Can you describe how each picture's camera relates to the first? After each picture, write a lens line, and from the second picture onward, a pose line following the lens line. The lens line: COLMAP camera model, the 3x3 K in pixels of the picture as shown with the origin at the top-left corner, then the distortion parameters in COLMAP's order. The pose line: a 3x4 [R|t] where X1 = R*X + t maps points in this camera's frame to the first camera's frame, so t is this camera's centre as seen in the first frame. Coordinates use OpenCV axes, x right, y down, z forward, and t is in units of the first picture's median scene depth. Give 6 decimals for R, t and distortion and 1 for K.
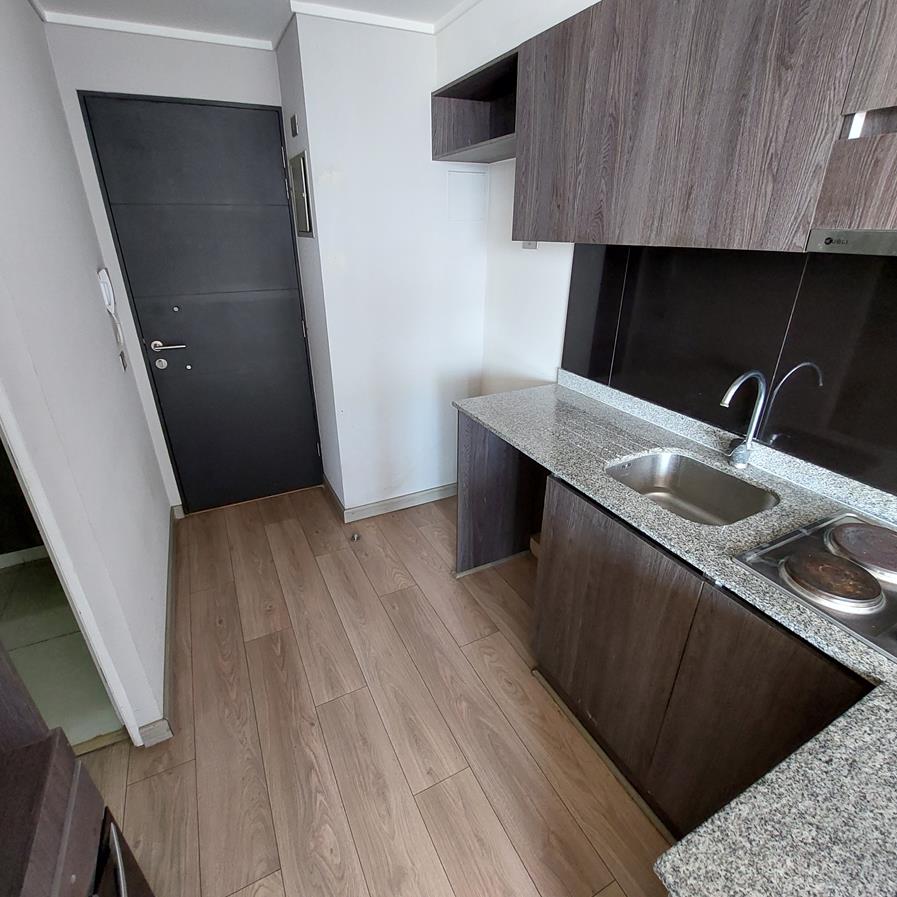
lens RADIAL K [[476.3, 0, 446.2], [0, 476.3, 449.4], [0, 0, 1]] dist [-0.015474, -0.001170]
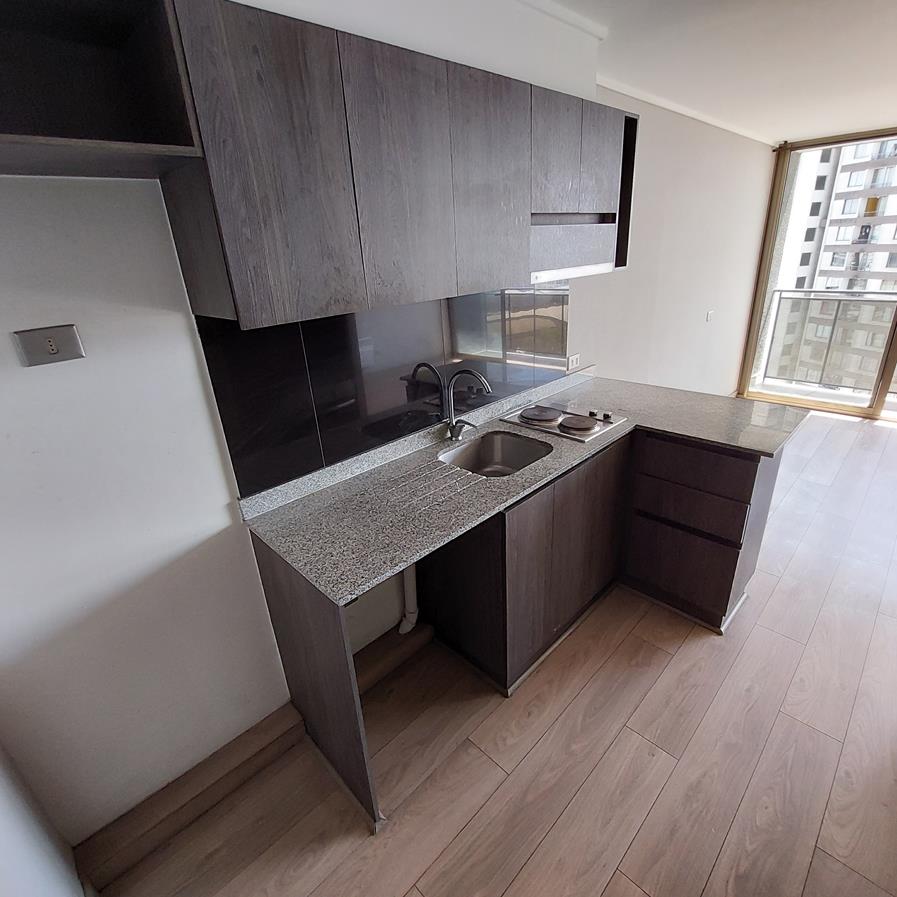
lens RADIAL K [[476.3, 0, 448.2], [0, 476.3, 450.8], [0, 0, 1]] dist [-0.015474, -0.001170]
pose [[-0.304033, -0.351283, 0.885531, -0.498260], [0.455308, 0.762919, 0.458966, -0.466340], [-0.836815, 0.542730, -0.072010, 0.887463]]
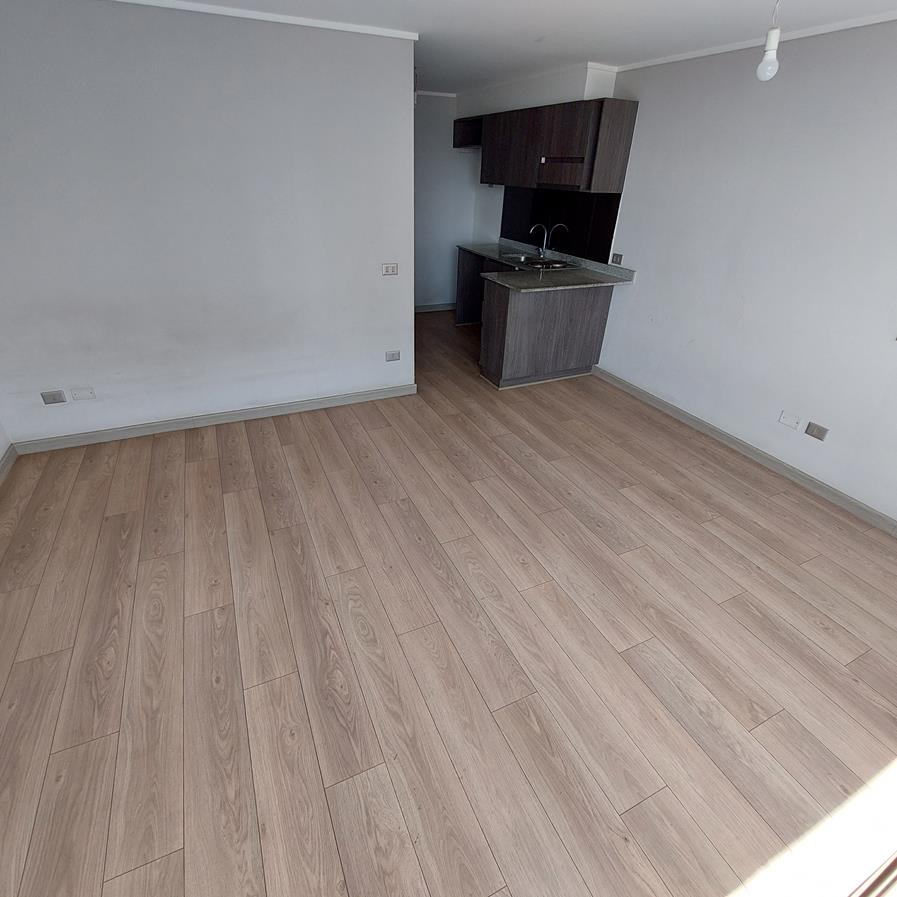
lens RADIAL K [[476.3, 0, 445.0], [0, 476.3, 445.2], [0, 0, 1]] dist [-0.015474, -0.001170]
pose [[0.998923, 0.043580, -0.015901, 0.042480], [-0.041876, 0.994578, 0.095188, 0.820313], [0.019963, -0.094419, 0.995332, -1.890660]]
